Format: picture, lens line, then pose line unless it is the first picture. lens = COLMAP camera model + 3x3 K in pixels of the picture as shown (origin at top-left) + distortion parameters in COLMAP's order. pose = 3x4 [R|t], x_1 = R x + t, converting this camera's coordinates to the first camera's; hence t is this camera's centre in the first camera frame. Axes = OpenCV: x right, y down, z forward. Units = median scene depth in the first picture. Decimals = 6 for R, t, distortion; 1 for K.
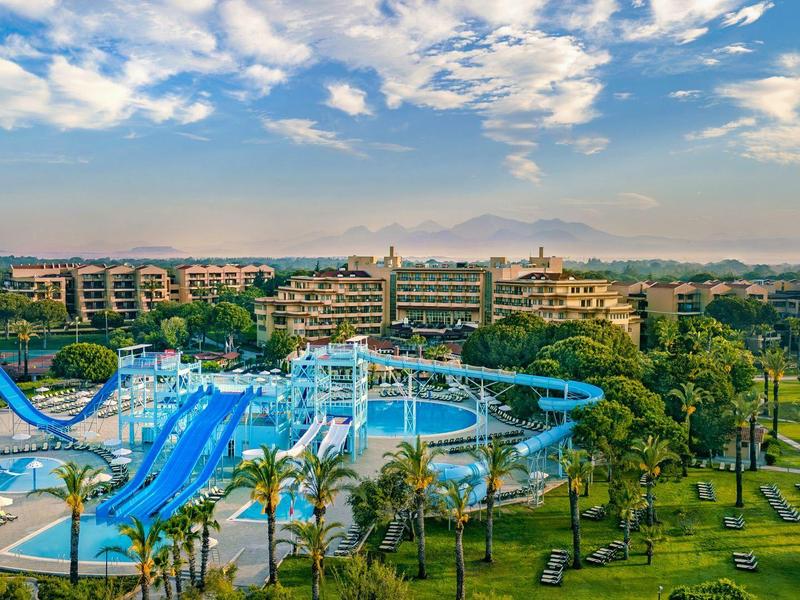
lens RADIAL K [[800.5, 0, 400.0], [0, 800.5, 300.0], [0, 0, 1]] dist [0.102283, -0.011323]
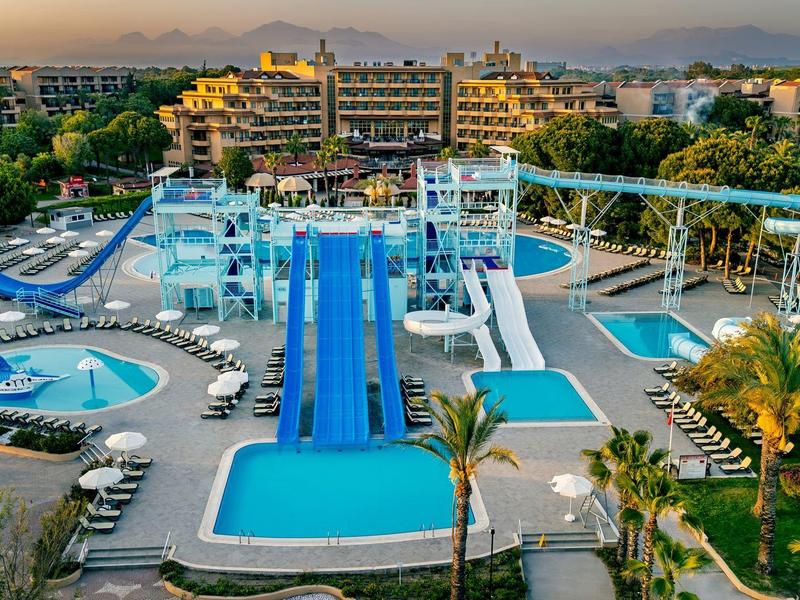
lens RADIAL K [[800.5, 0, 400.0], [0, 800.5, 300.0], [0, 0, 1]] dist [0.102283, -0.011323]
pose [[0.964915, -0.075361, 0.251515, -0.167646], [0.018069, 0.974712, 0.222734, 0.009410], [-0.261940, -0.210374, 0.941876, 0.164711]]
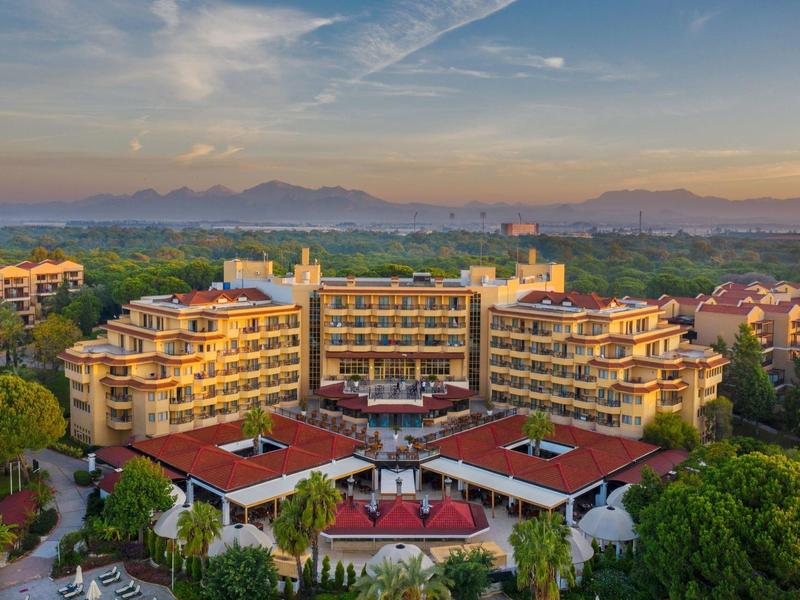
lens RADIAL K [[724.8, 0, 374.9], [0, 724.8, 298.9], [0, 0, 1]] dist [0.005545, -0.000351]
pose [[0.966841, -0.025086, 0.254143, -0.104170], [0.010778, 0.998285, 0.057536, -0.063122], [-0.255151, -0.052889, 0.965454, 0.482339]]
